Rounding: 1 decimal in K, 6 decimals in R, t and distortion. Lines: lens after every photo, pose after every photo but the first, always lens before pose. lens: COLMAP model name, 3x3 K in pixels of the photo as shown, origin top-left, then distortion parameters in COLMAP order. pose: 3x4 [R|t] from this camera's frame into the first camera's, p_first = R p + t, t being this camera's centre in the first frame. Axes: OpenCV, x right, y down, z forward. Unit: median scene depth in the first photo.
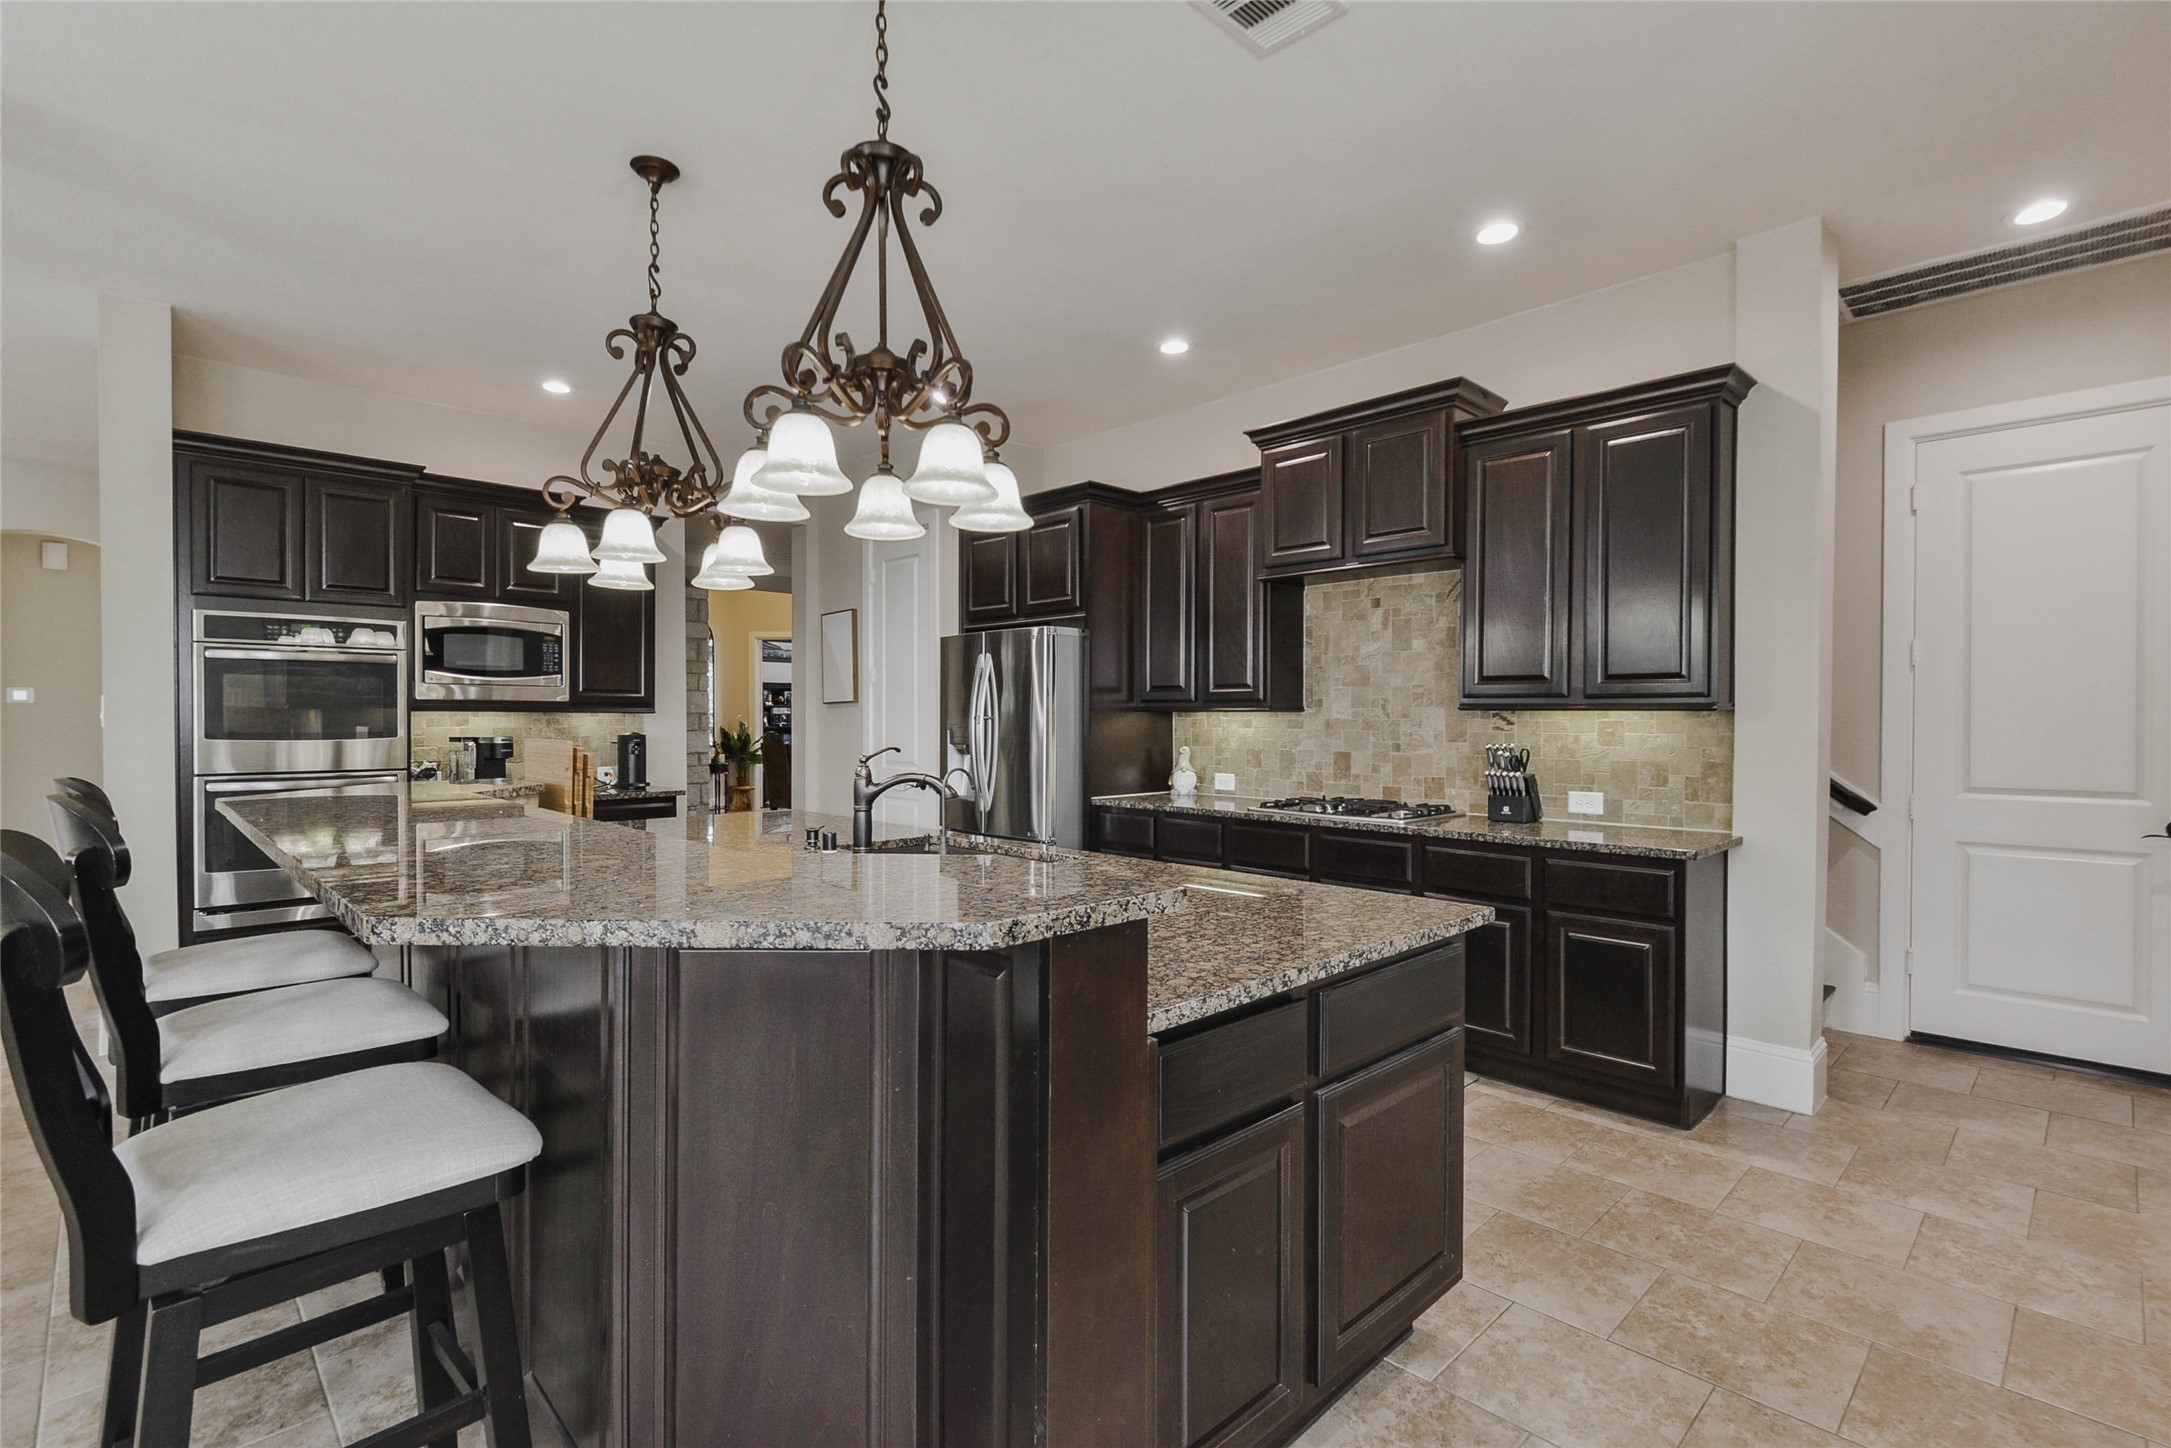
lens RADIAL K [[1002.3, 0, 1078.8], [0, 1002.3, 725.9], [0, 0, 1]] dist [0.000235, -0.004360]
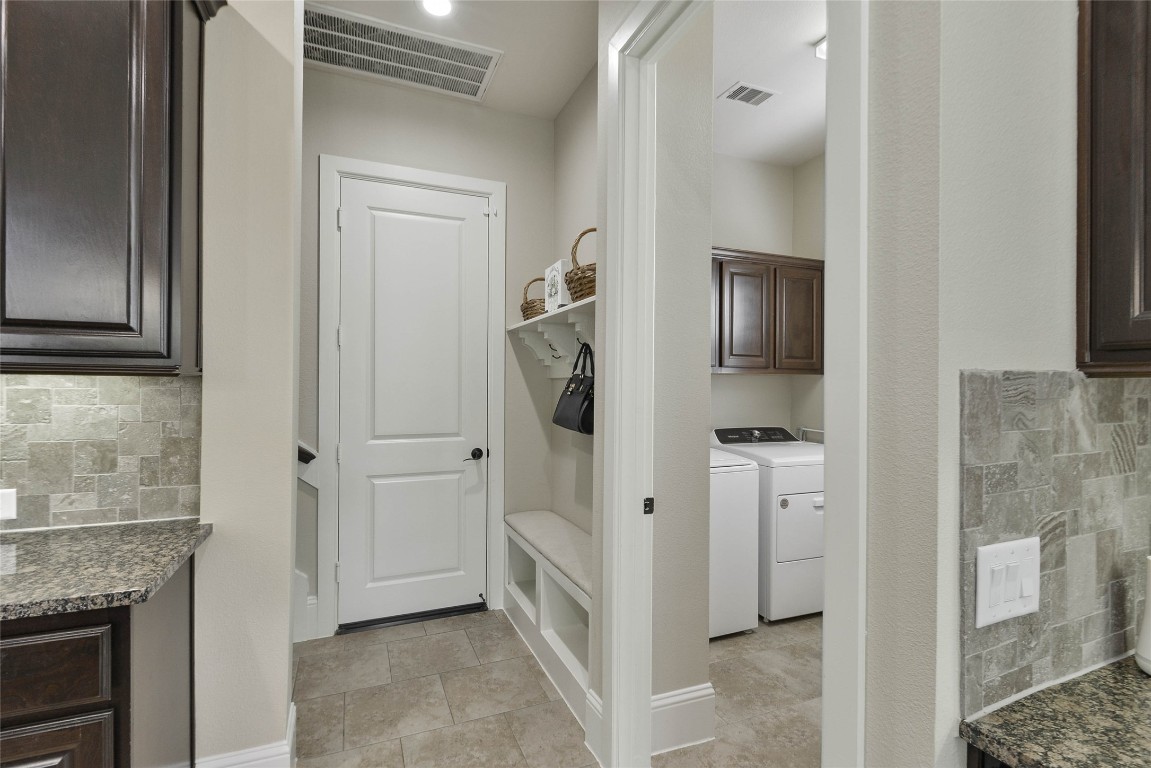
lens RADIAL K [[528.8, 0, 570.2], [0, 528.8, 385.3], [0, 0, 1]] dist [0.001250, -0.002859]
pose [[0.363925, 0.001414, 0.931427, 0.304049], [0.003650, 0.999989, -0.002944, -0.004854], [-0.931421, 0.004471, 0.363916, 0.473669]]
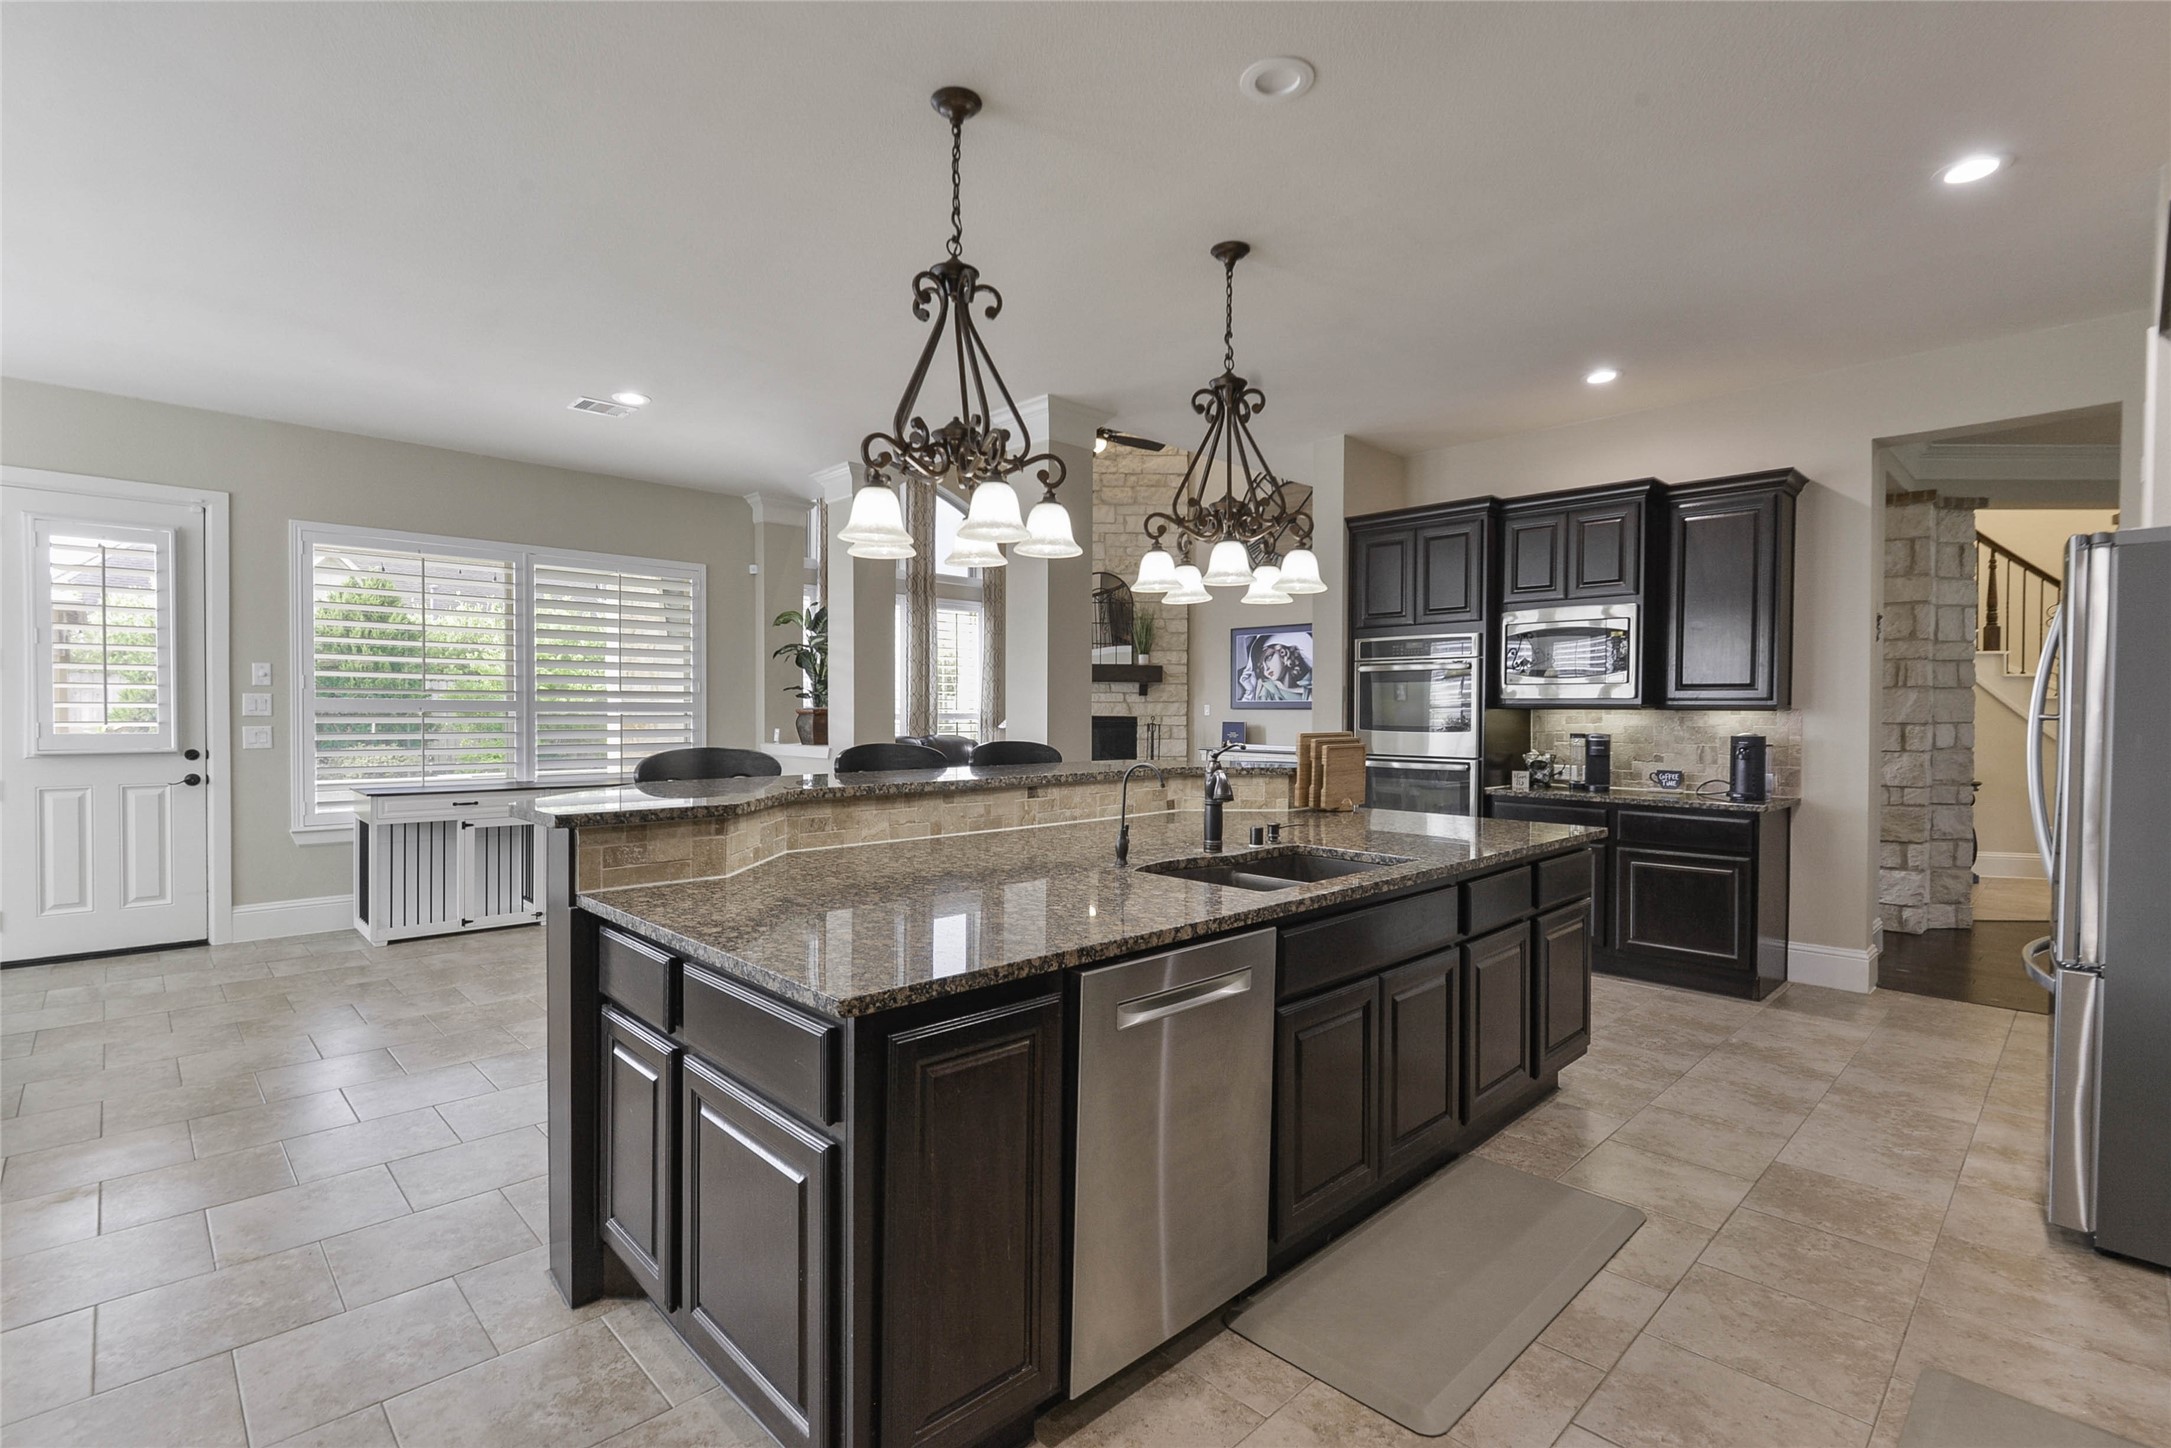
lens RADIAL K [[997.4, 0, 1075.5], [0, 997.4, 726.4], [0, 0, 1]] dist [0.001250, -0.002859]
pose [[-0.002059, 0.014261, -0.999896, 0.576639], [-0.014543, 0.999792, 0.014289, -0.005423], [0.999892, 0.014571, -0.001851, 0.622188]]
